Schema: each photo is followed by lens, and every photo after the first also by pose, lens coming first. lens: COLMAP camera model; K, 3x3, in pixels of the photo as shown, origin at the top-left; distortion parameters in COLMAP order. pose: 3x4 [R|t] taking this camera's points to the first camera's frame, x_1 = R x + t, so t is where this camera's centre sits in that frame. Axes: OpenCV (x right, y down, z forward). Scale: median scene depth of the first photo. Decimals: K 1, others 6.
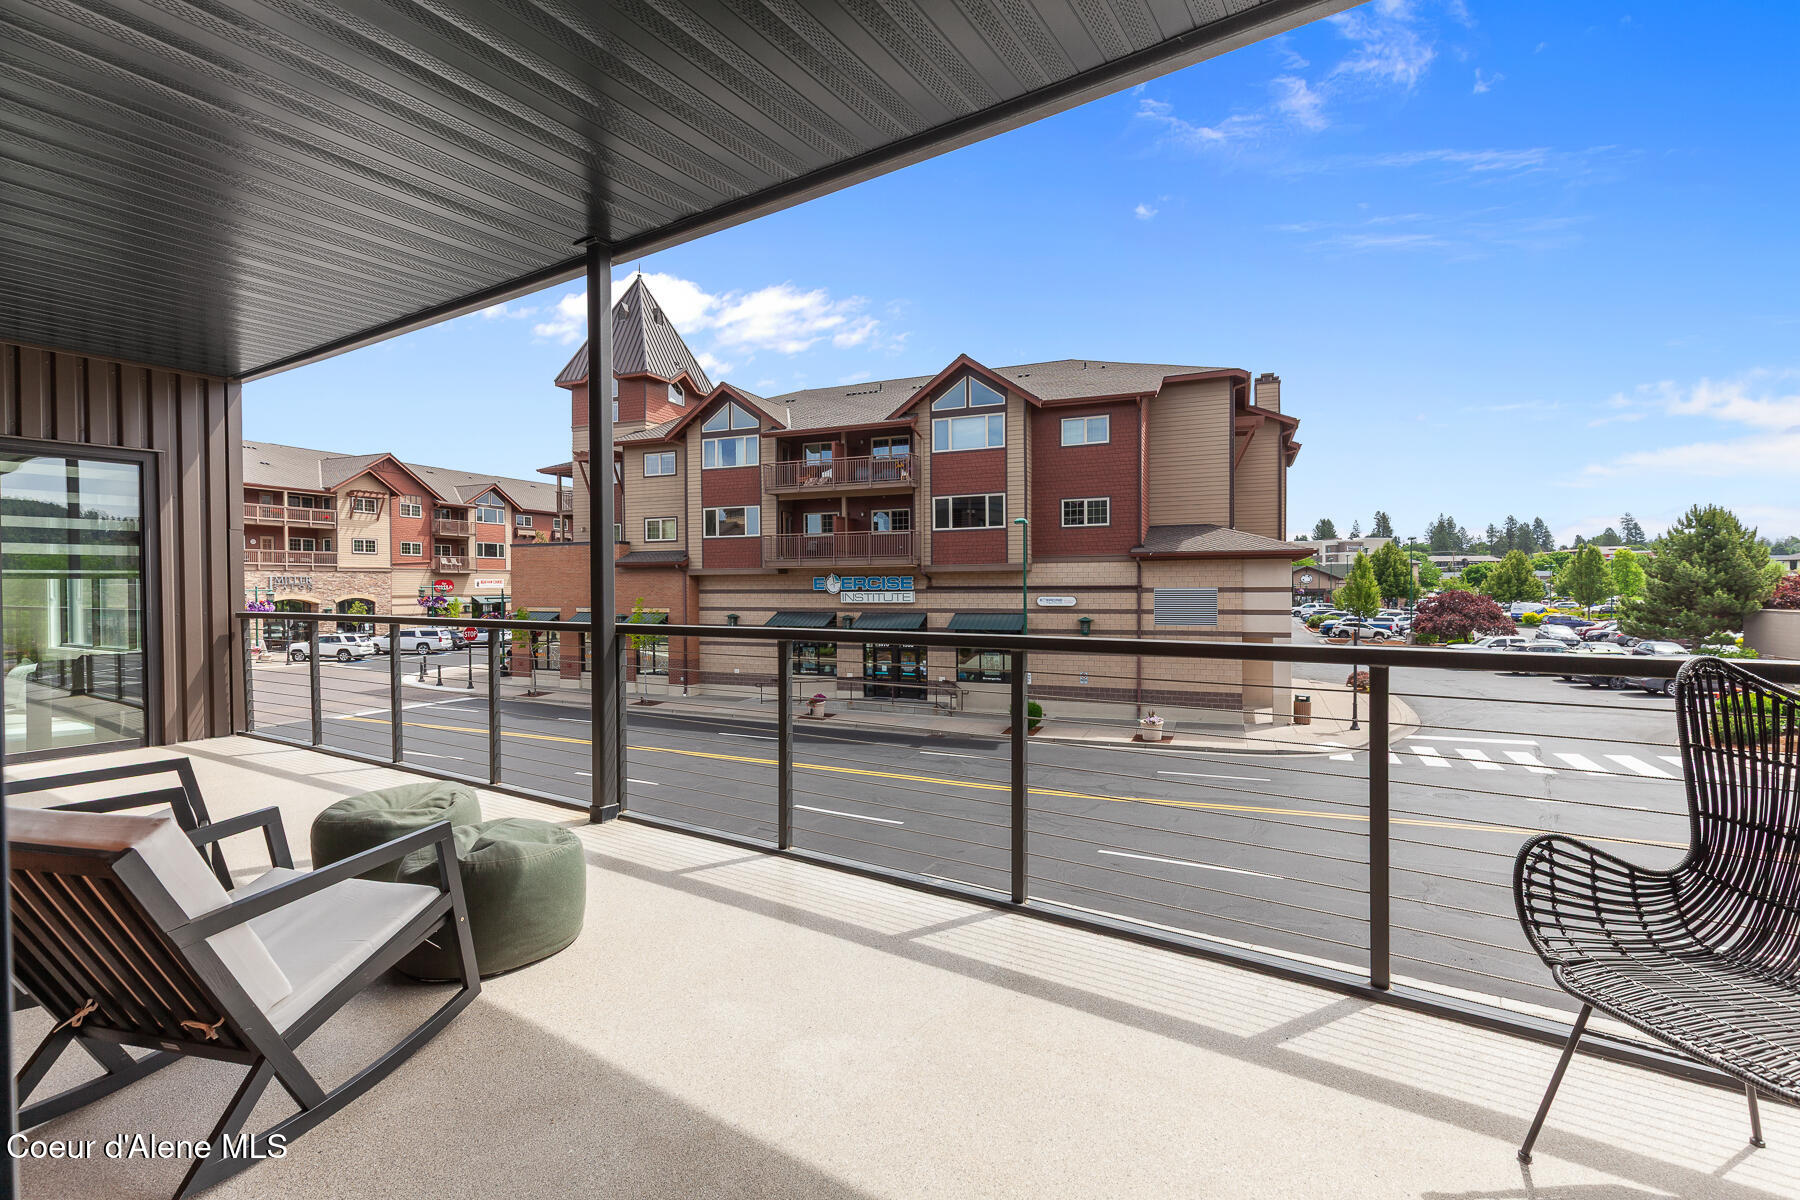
lens RADIAL K [[804.9, 0, 904.2], [0, 804.9, 596.4], [0, 0, 1]] dist [0.002086, 0.000236]
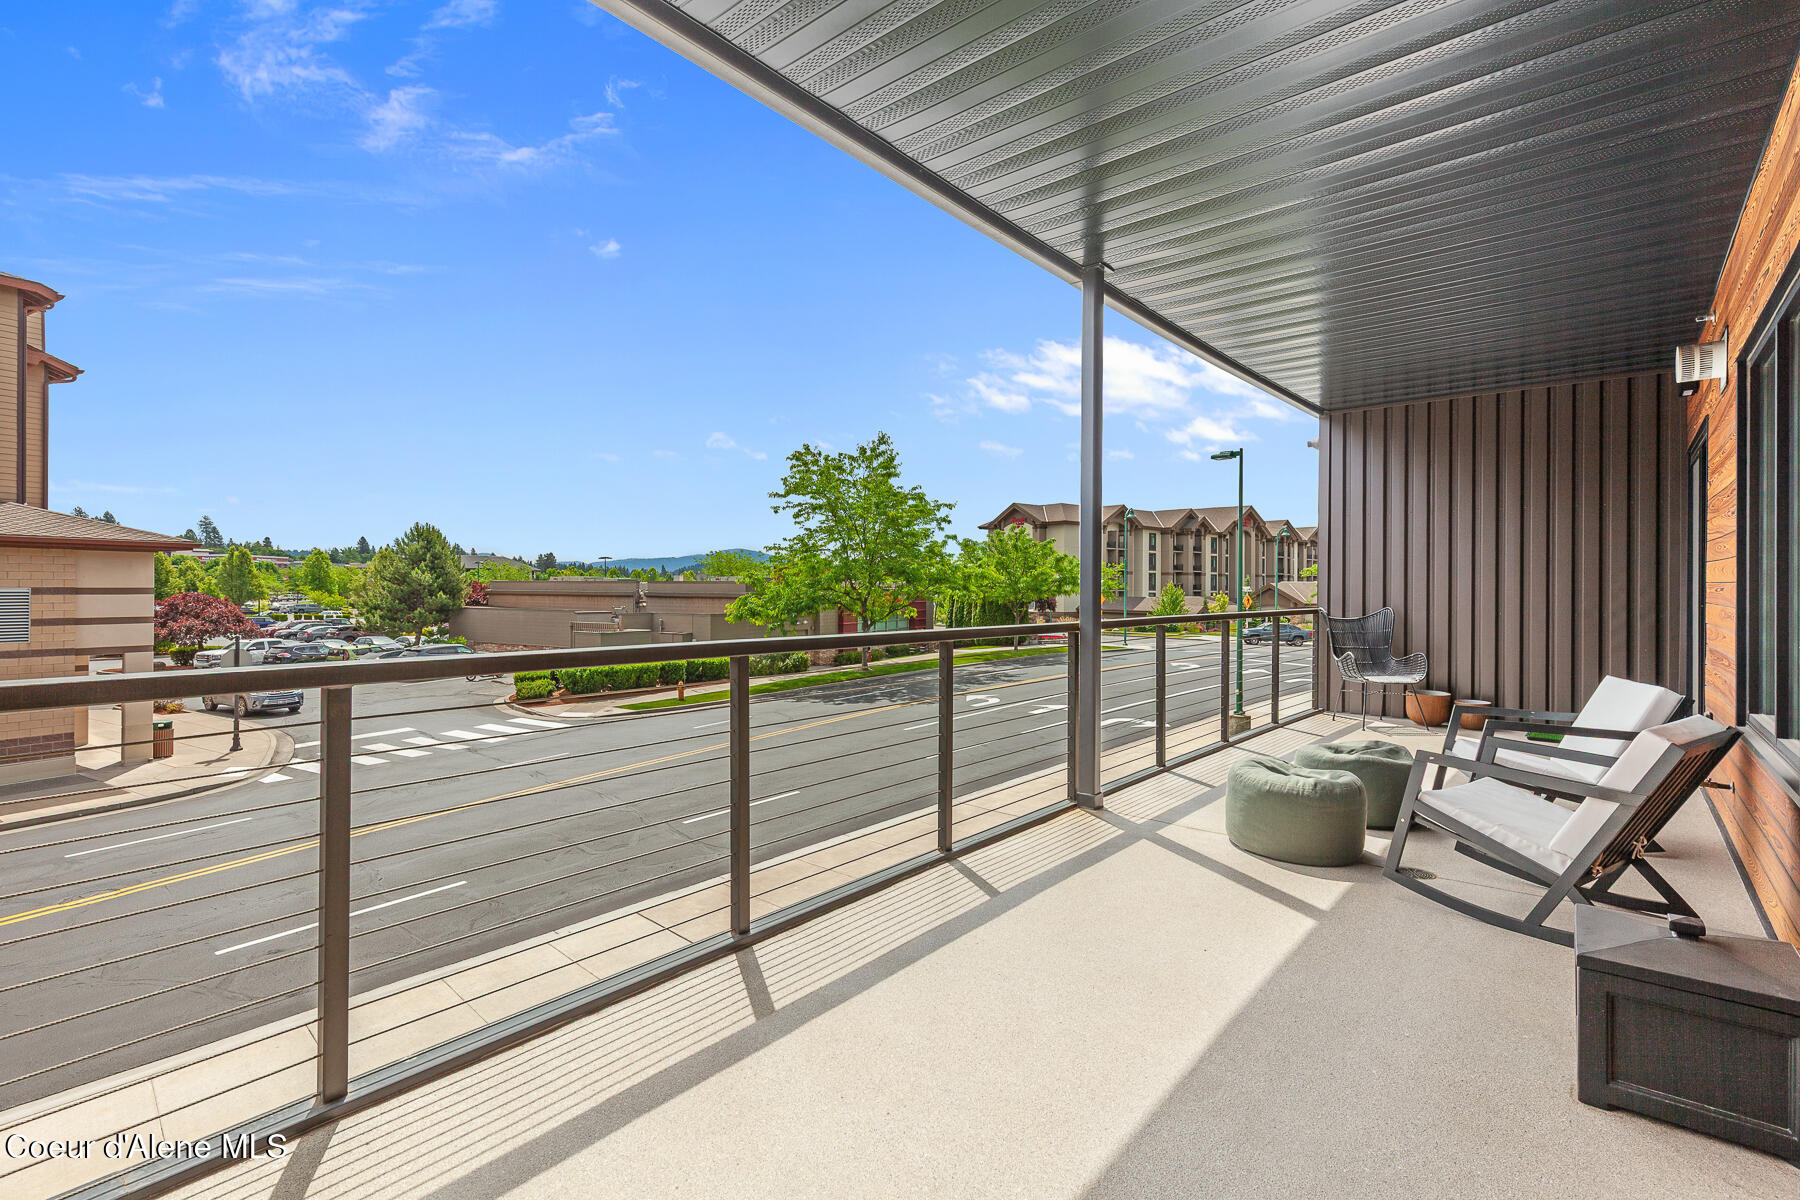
lens RADIAL K [[822.2, 0, 898.6], [0, 822.2, 589.9], [0, 0, 1]] dist [0.012358, 0.000069]
pose [[0.141223, 0.004314, 0.989968, -0.145945], [0.006083, 0.999968, -0.005225, -0.001027], [-0.989959, 0.006760, 0.141193, 0.118688]]
